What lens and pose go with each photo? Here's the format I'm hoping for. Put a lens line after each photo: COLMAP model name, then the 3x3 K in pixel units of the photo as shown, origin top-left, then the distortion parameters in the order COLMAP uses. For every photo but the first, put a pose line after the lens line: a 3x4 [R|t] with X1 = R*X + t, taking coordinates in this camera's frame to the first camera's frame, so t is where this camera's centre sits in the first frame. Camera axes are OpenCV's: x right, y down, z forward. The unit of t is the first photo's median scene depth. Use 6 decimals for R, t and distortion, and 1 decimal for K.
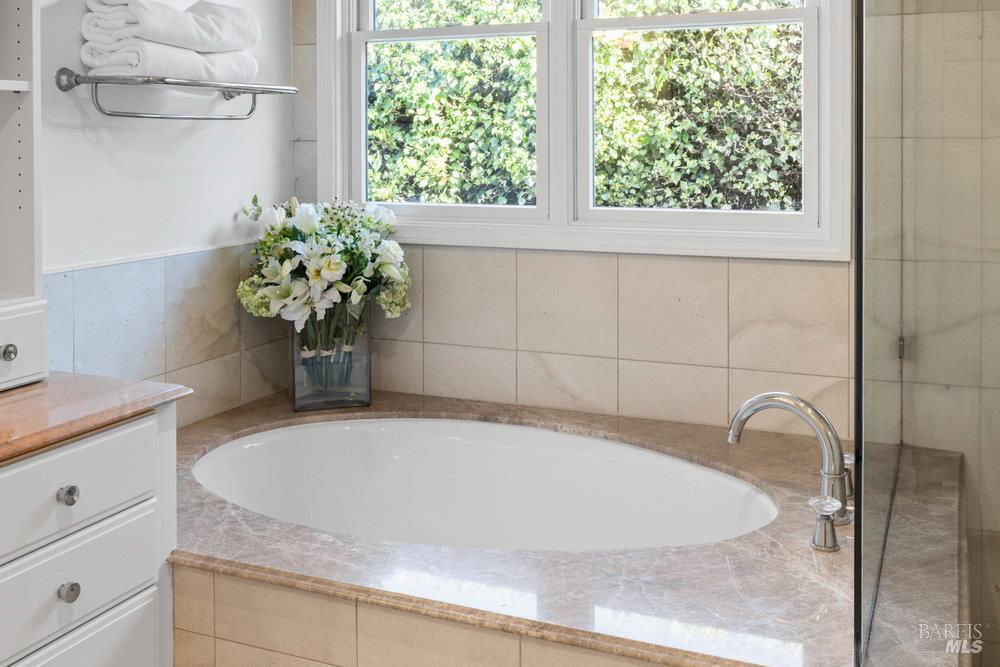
lens RADIAL K [[1005.2, 0, 500.0], [0, 1005.2, 333.5], [0, 0, 1]] dist [-0.115122, 0.002611]
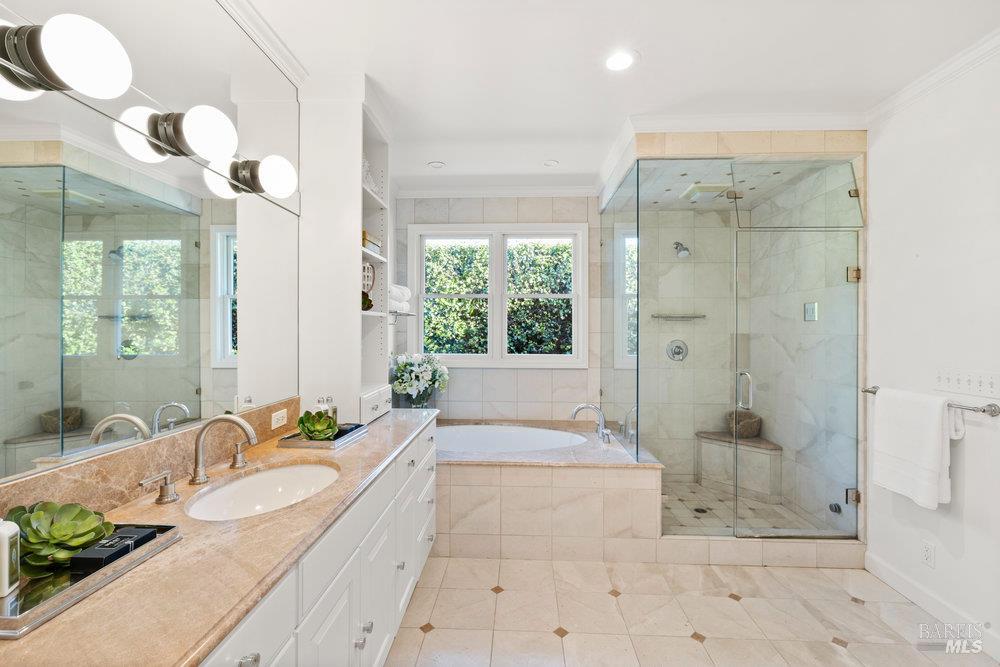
lens RADIAL K [[459.1, 0, 500.0], [0, 459.1, 333.5], [0, 0, 1]] dist [0.000918, 0.000019]
pose [[0.931829, 0.004789, 0.362865, -0.221667], [0.060705, 0.983767, -0.168873, 0.026147], [-0.357783, 0.179389, 0.916412, -0.165216]]
